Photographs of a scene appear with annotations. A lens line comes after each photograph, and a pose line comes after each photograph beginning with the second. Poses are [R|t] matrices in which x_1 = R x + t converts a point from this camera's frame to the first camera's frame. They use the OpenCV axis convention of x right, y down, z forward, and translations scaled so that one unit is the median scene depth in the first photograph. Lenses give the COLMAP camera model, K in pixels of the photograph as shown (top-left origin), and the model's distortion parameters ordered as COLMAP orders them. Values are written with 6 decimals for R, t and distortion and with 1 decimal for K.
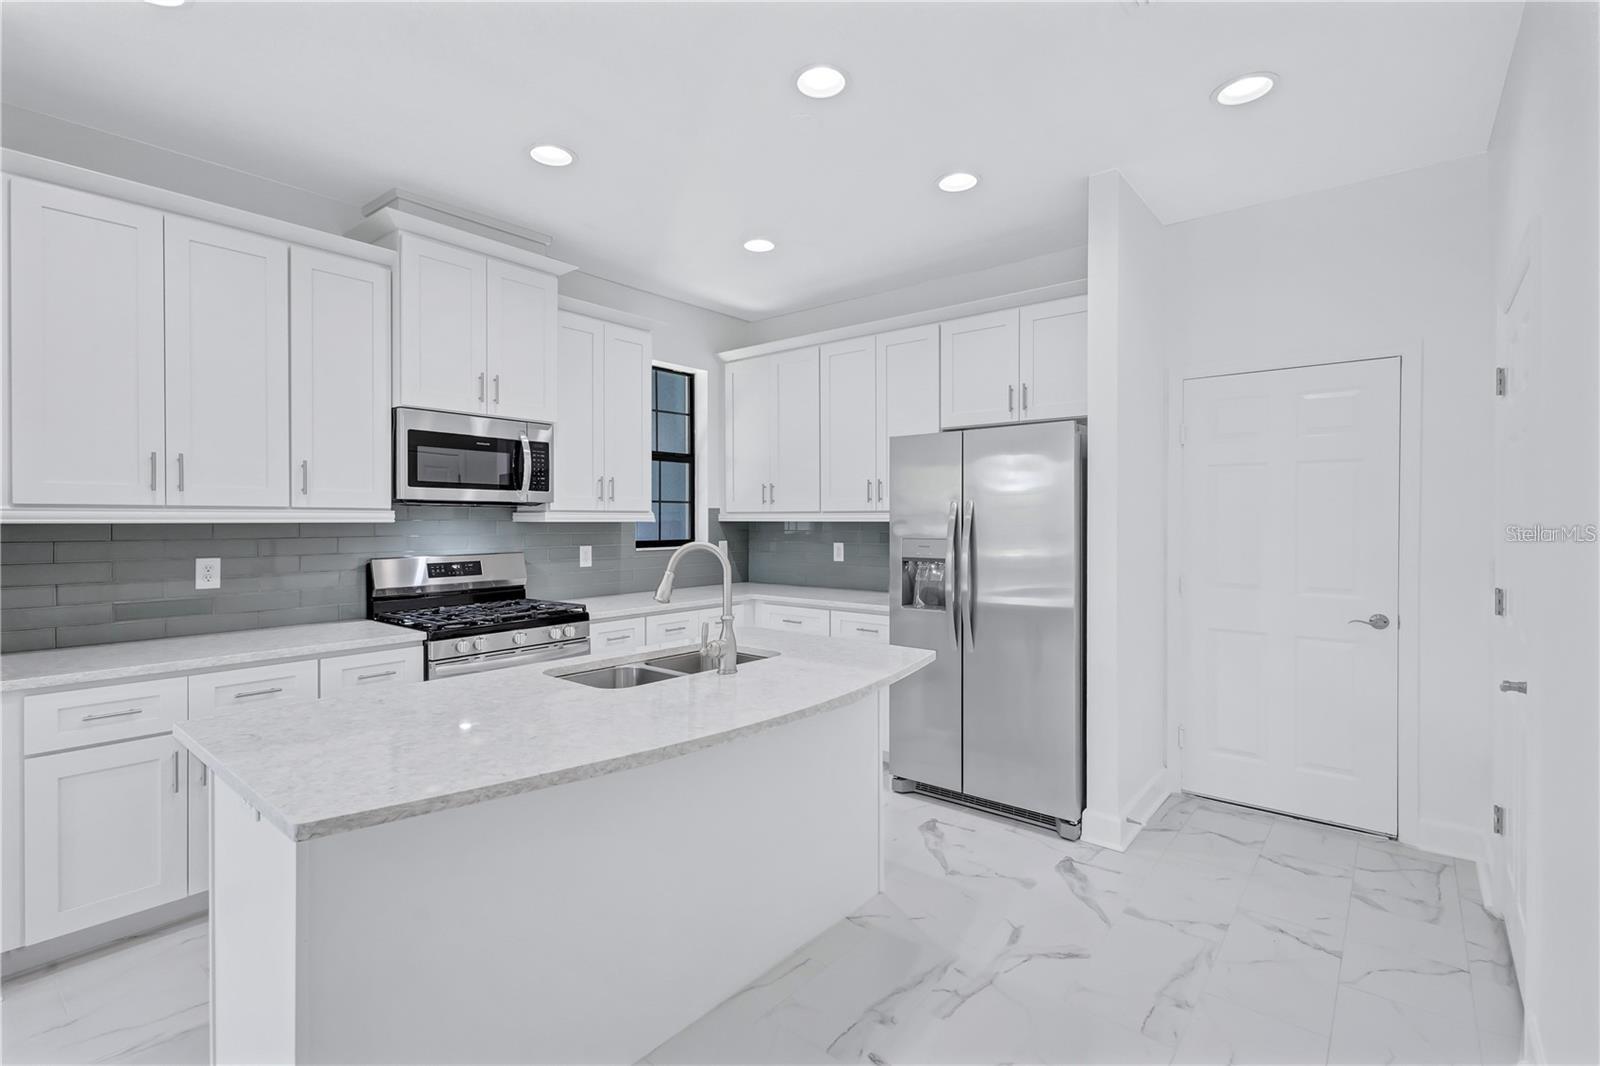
lens RADIAL K [[734.9, 0, 795.7], [0, 734.9, 525.6], [0, 0, 1]] dist [0.004693, 0.000990]
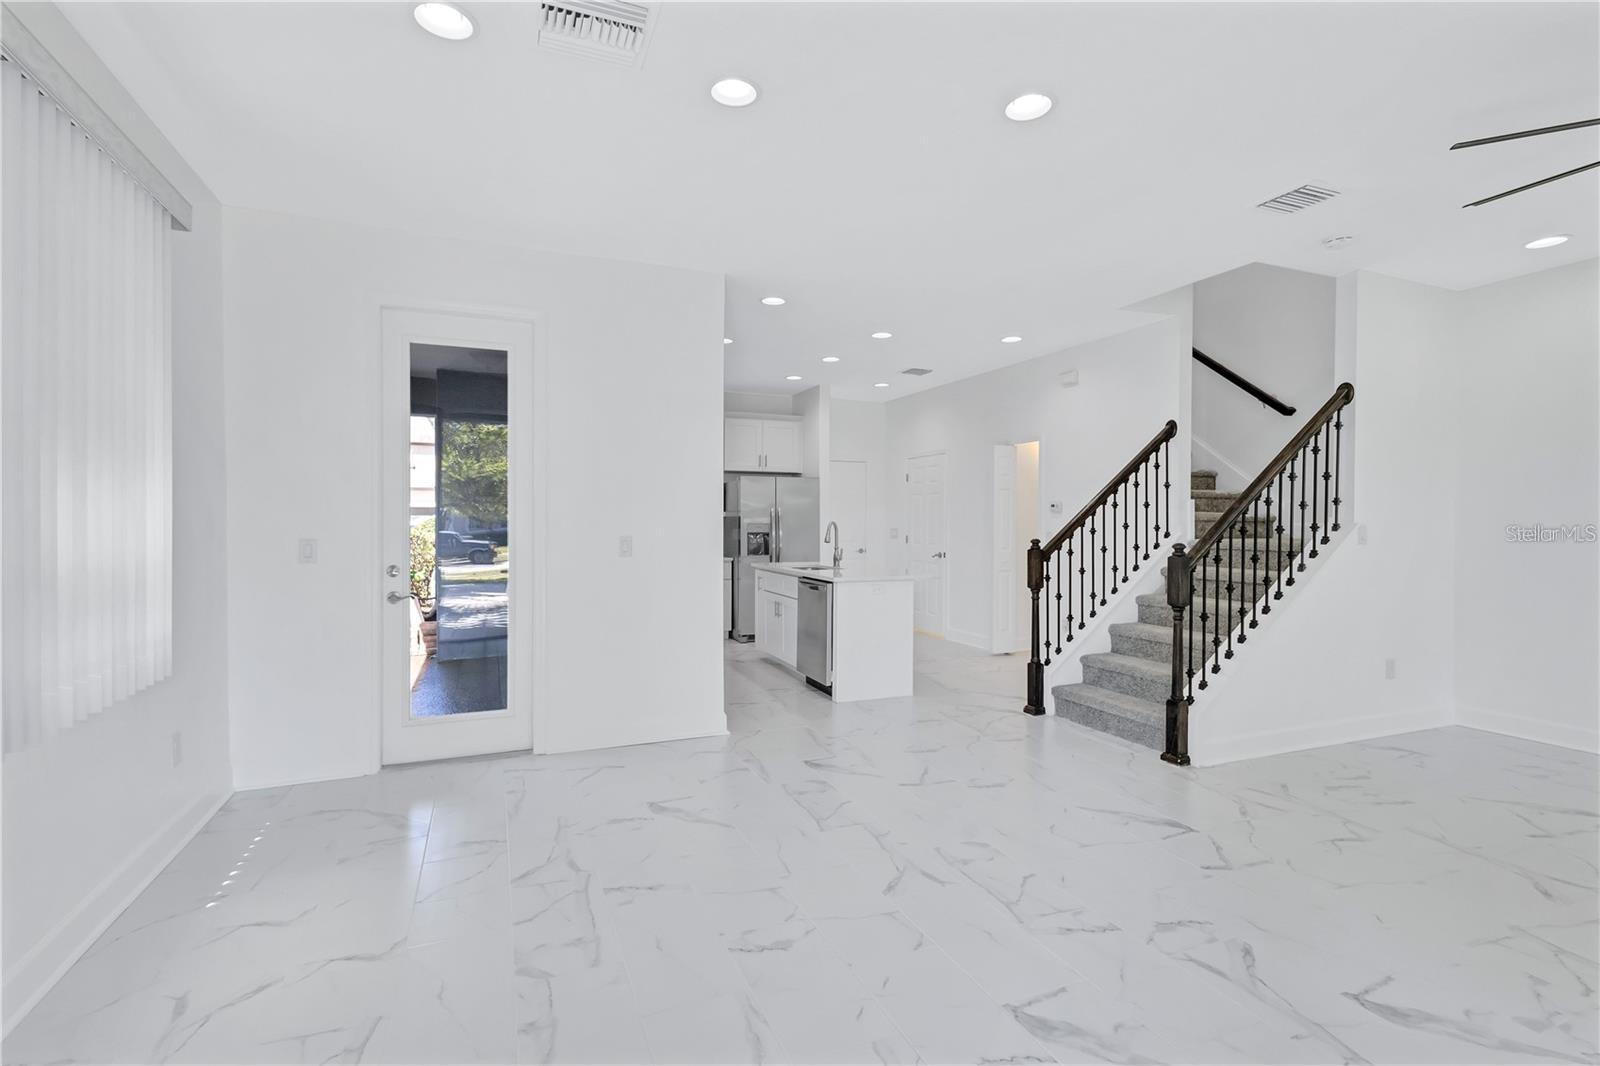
lens RADIAL K [[741.6, 0, 791.1], [0, 741.6, 525.0], [0, 0, 1]] dist [0.007400, -0.000830]
pose [[0.471425, -0.003000, 0.881901, -1.729633], [0.004486, 0.999989, 0.001004, 0.019712], [-0.881895, 0.003484, 0.471433, -0.137938]]
